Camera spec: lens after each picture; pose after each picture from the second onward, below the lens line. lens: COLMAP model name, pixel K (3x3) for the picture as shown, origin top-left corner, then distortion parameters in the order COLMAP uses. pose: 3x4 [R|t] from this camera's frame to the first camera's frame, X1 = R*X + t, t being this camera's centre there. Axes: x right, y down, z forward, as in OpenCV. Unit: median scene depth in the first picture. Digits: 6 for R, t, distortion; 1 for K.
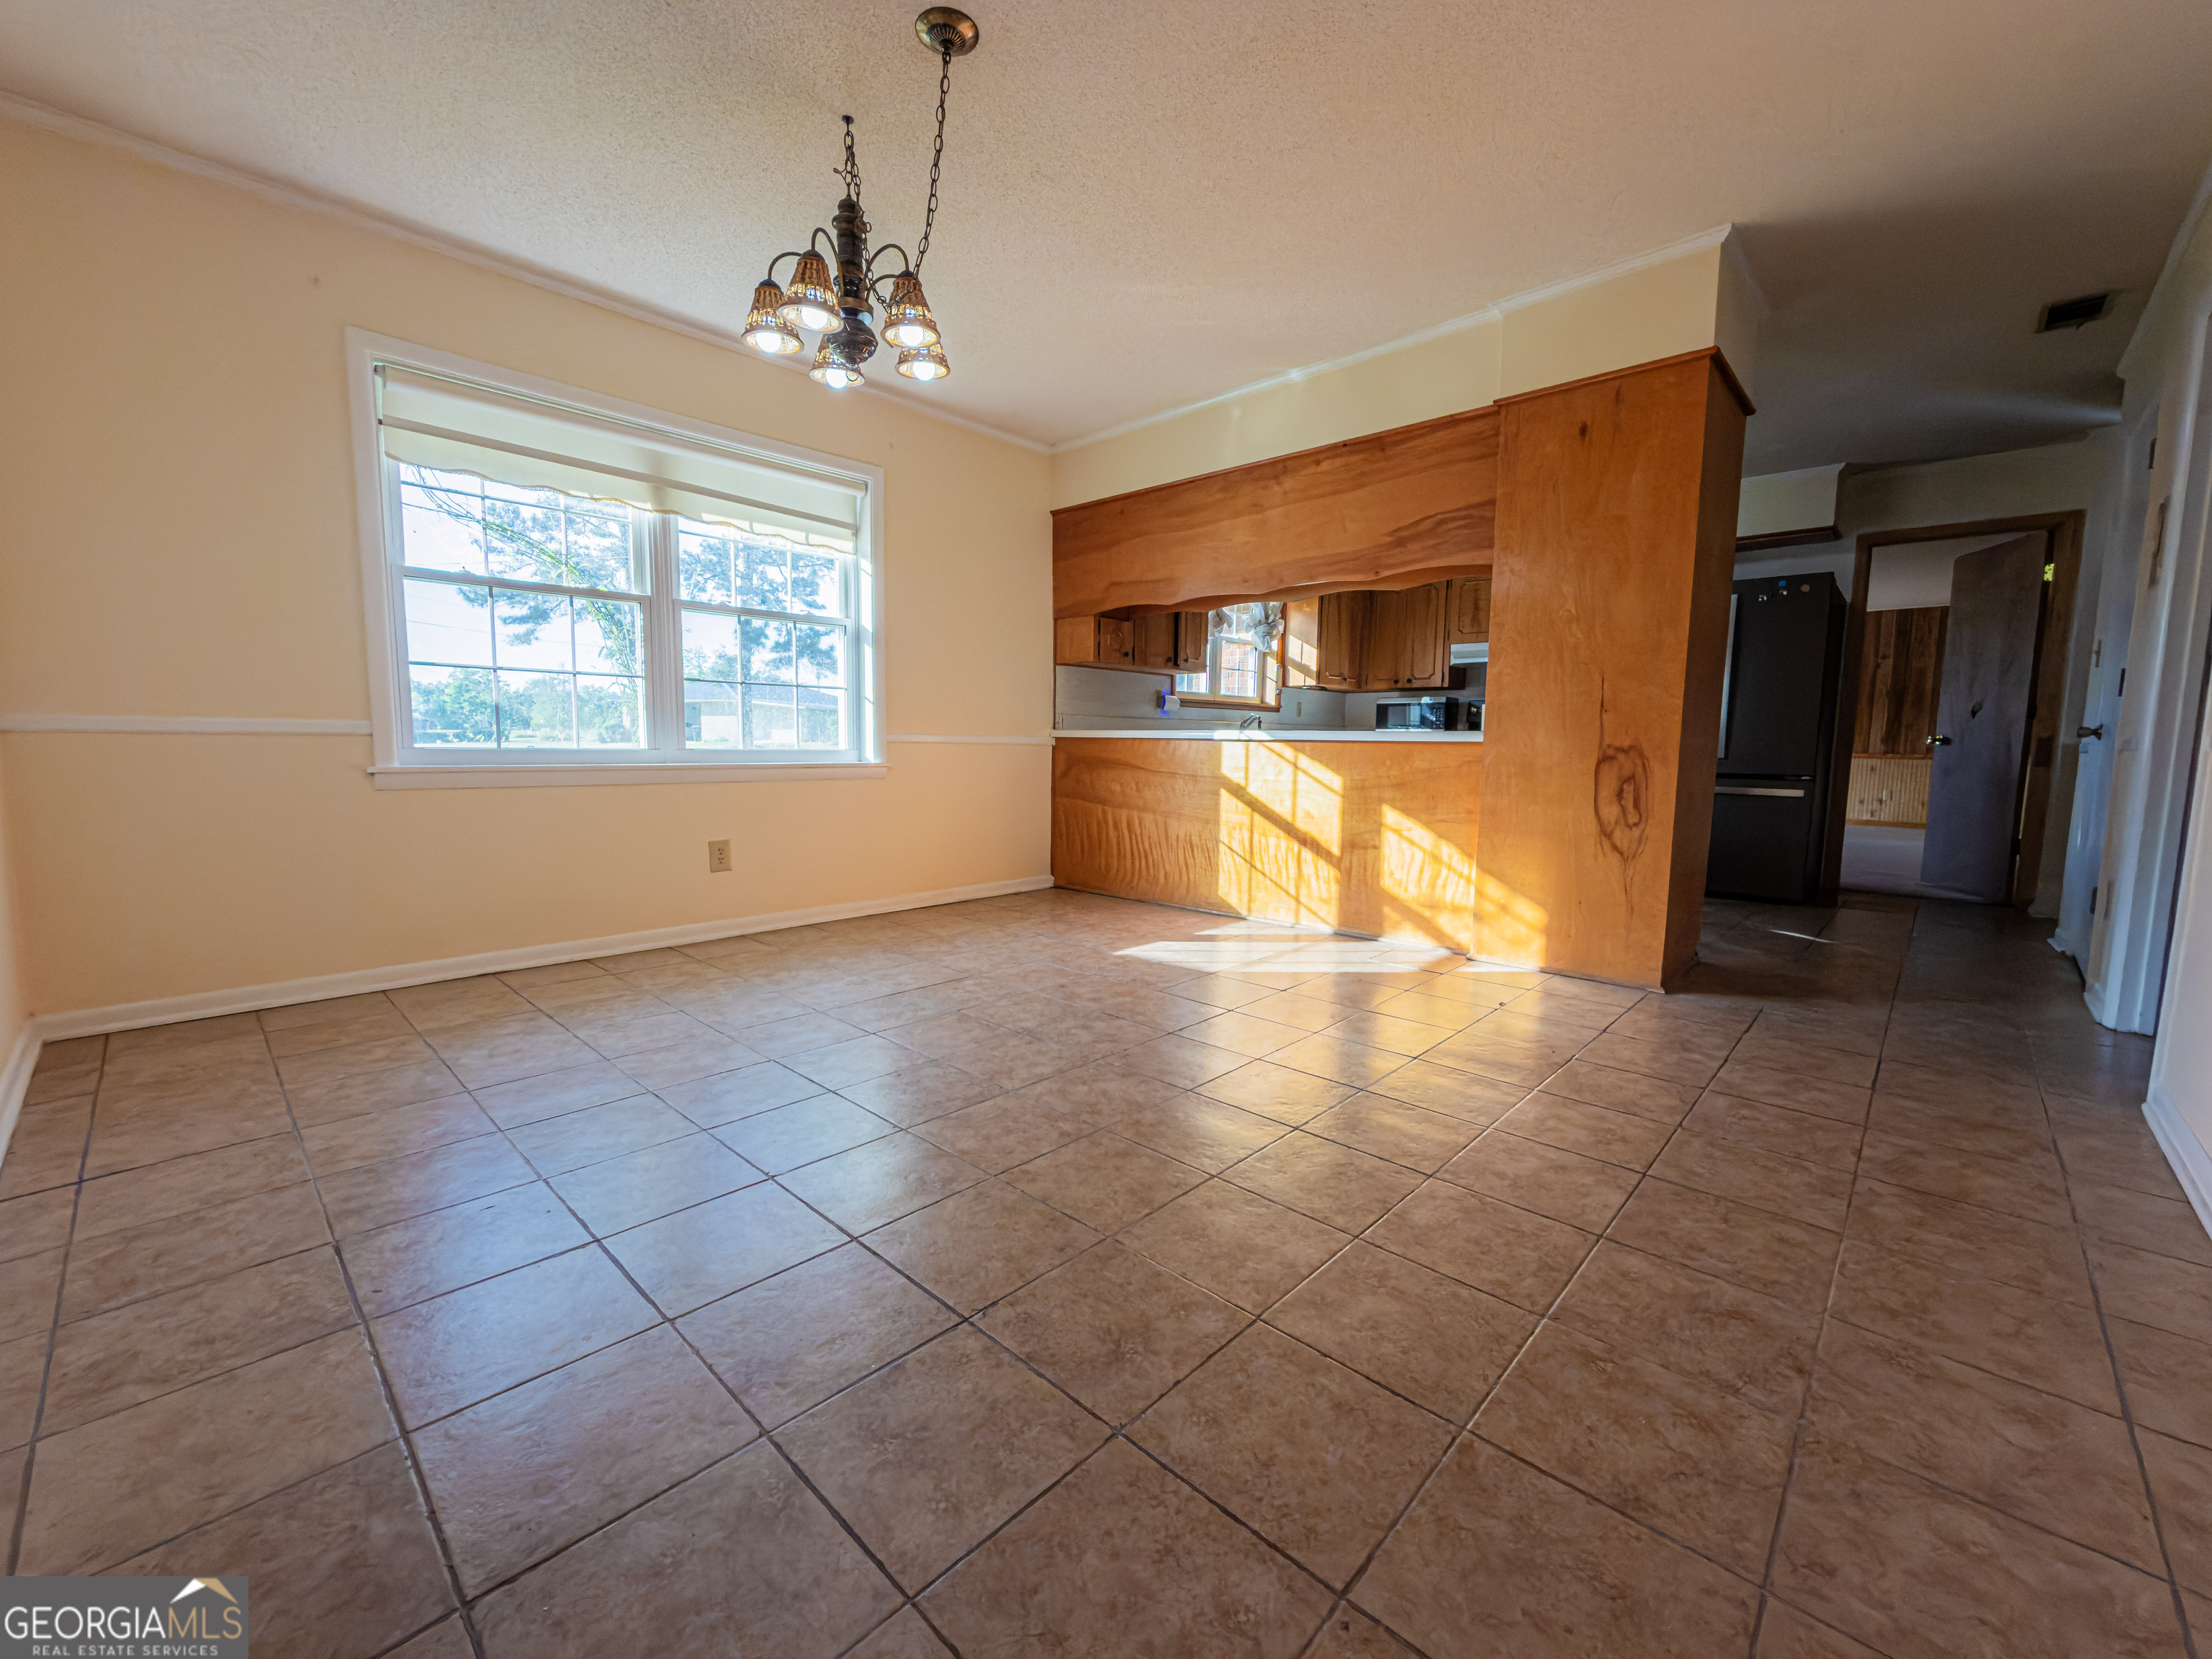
lens RADIAL K [[898.9, 0, 1106.0], [0, 898.9, 829.5], [0, 0, 1]] dist [-0.000979, 0.000330]
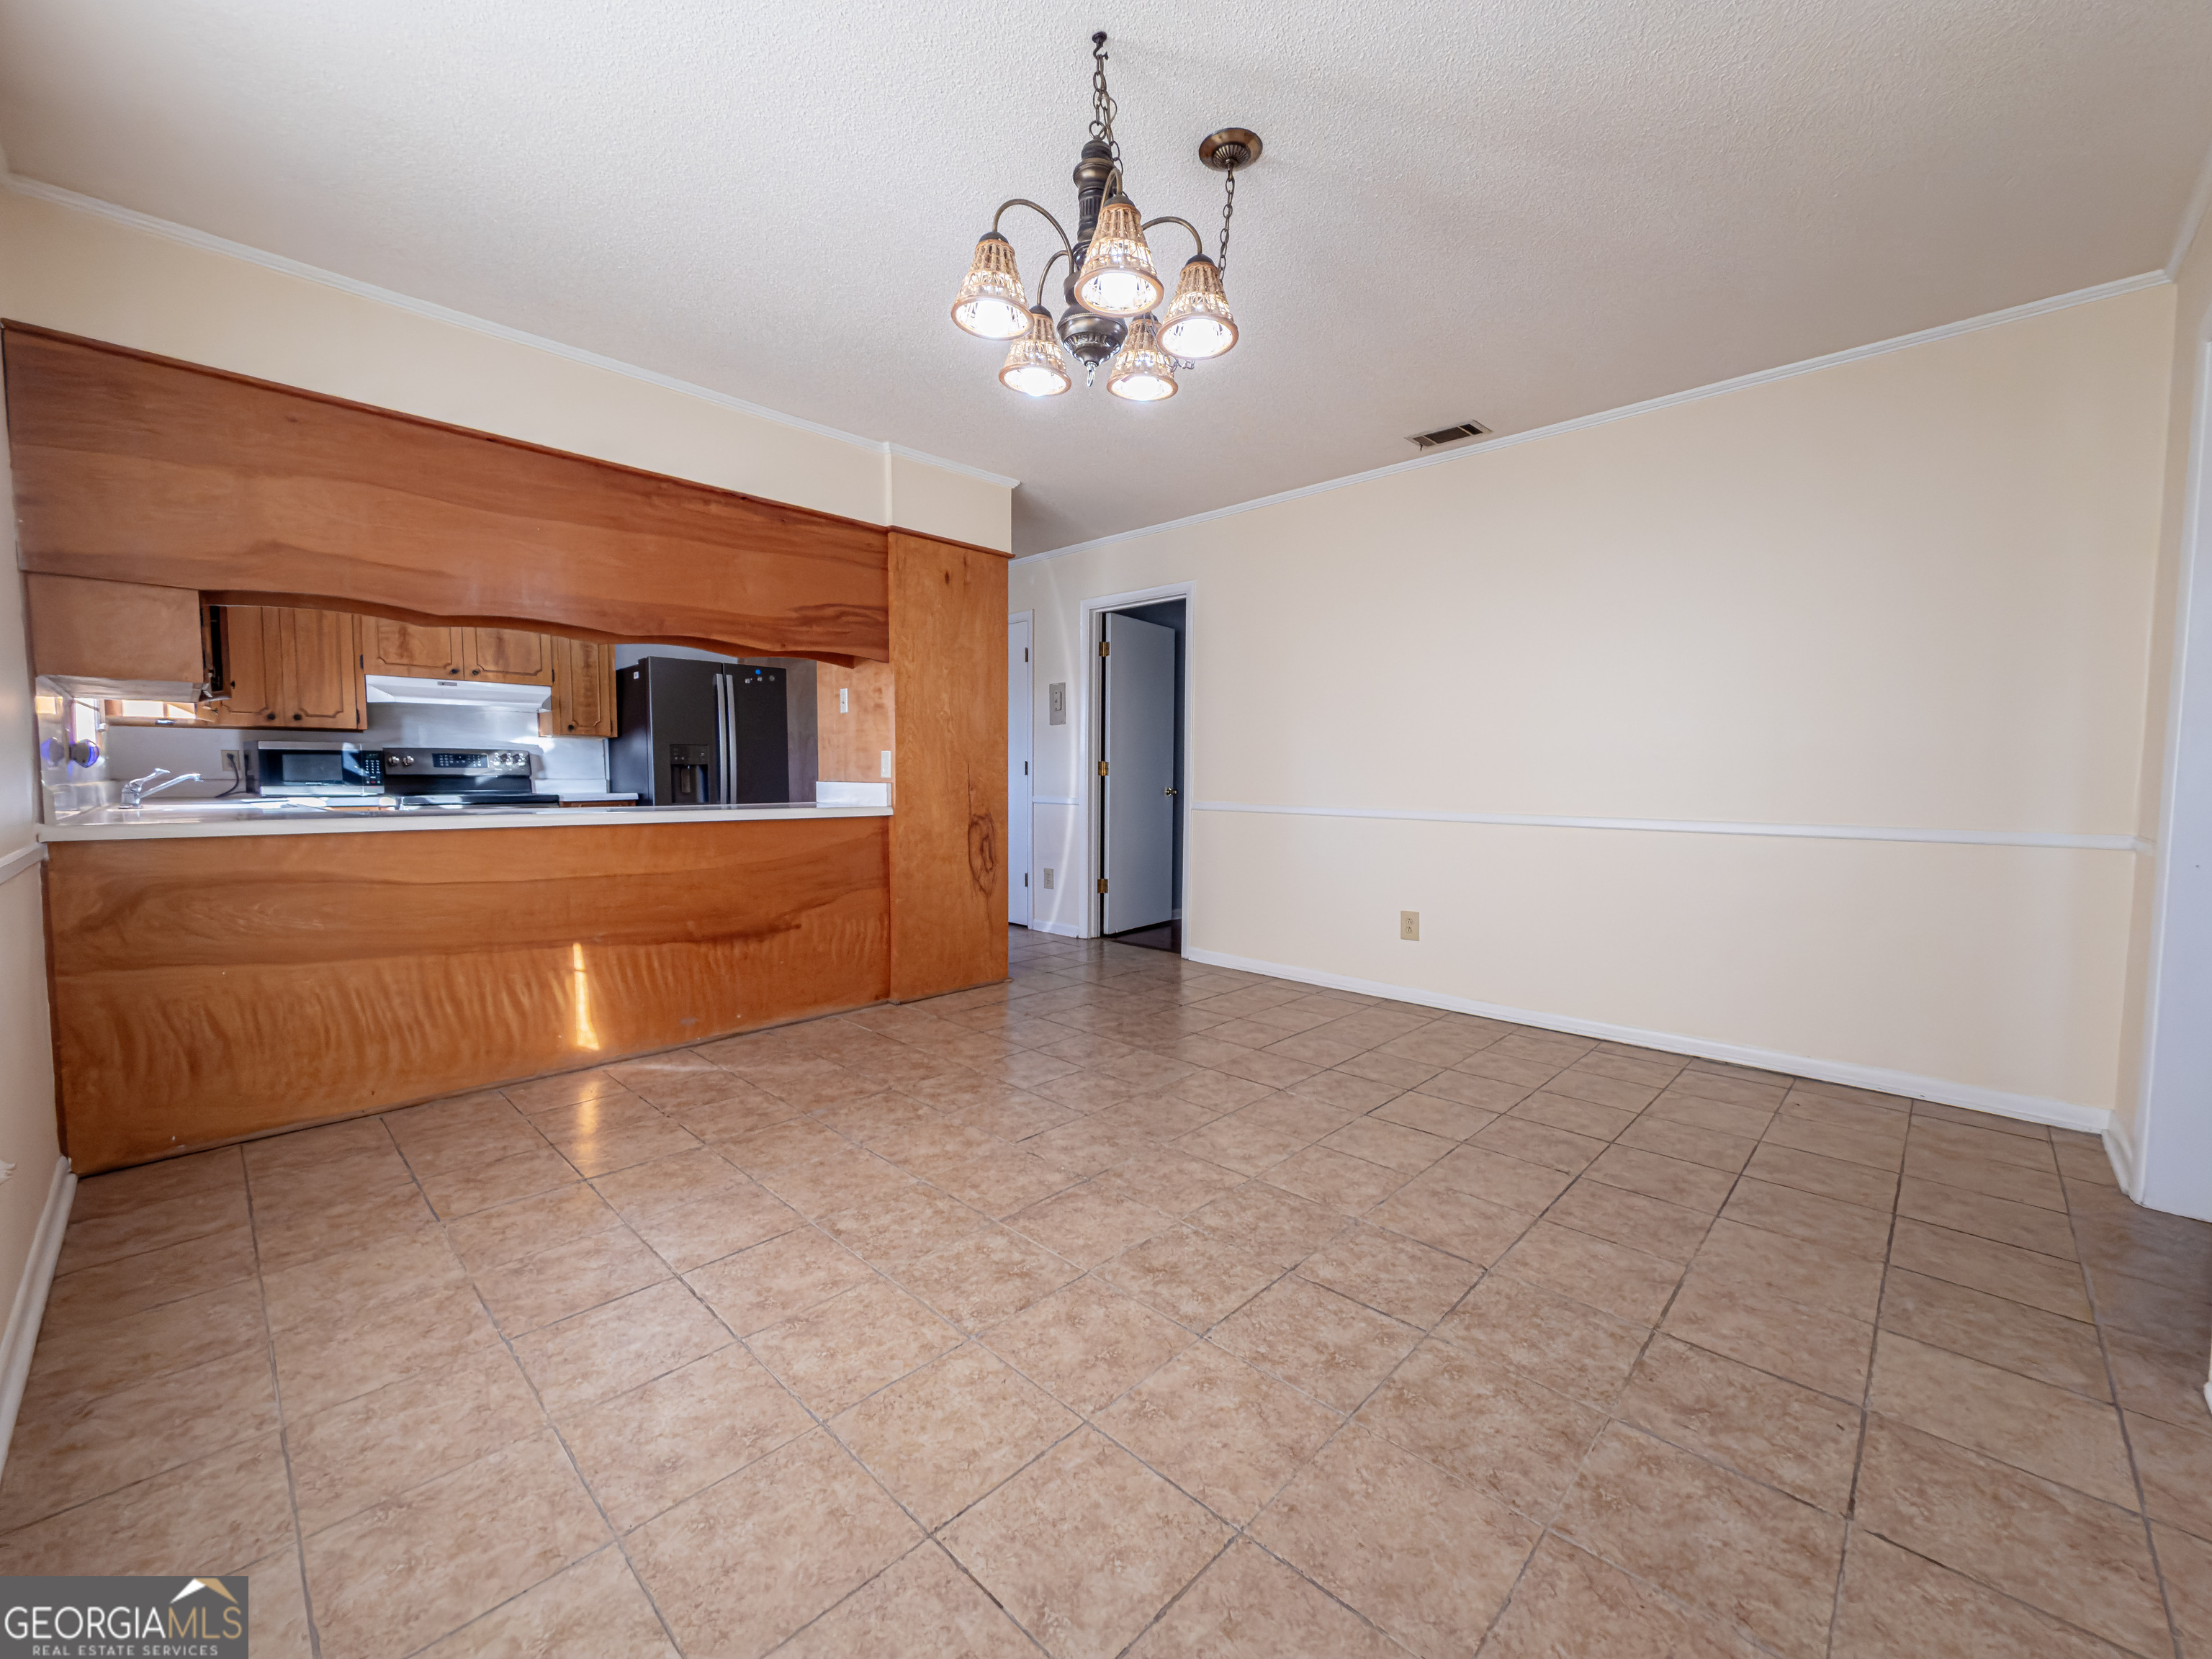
lens RADIAL K [[895.5, 0, 1106.0], [0, 895.5, 829.5], [0, 0, 1]] dist [-0.002946, -0.000454]
pose [[0.000507, -0.073684, 0.997282, -0.810989], [0.091974, 0.993058, 0.073325, -0.154371], [-0.995761, 0.091687, 0.007280, 0.802419]]
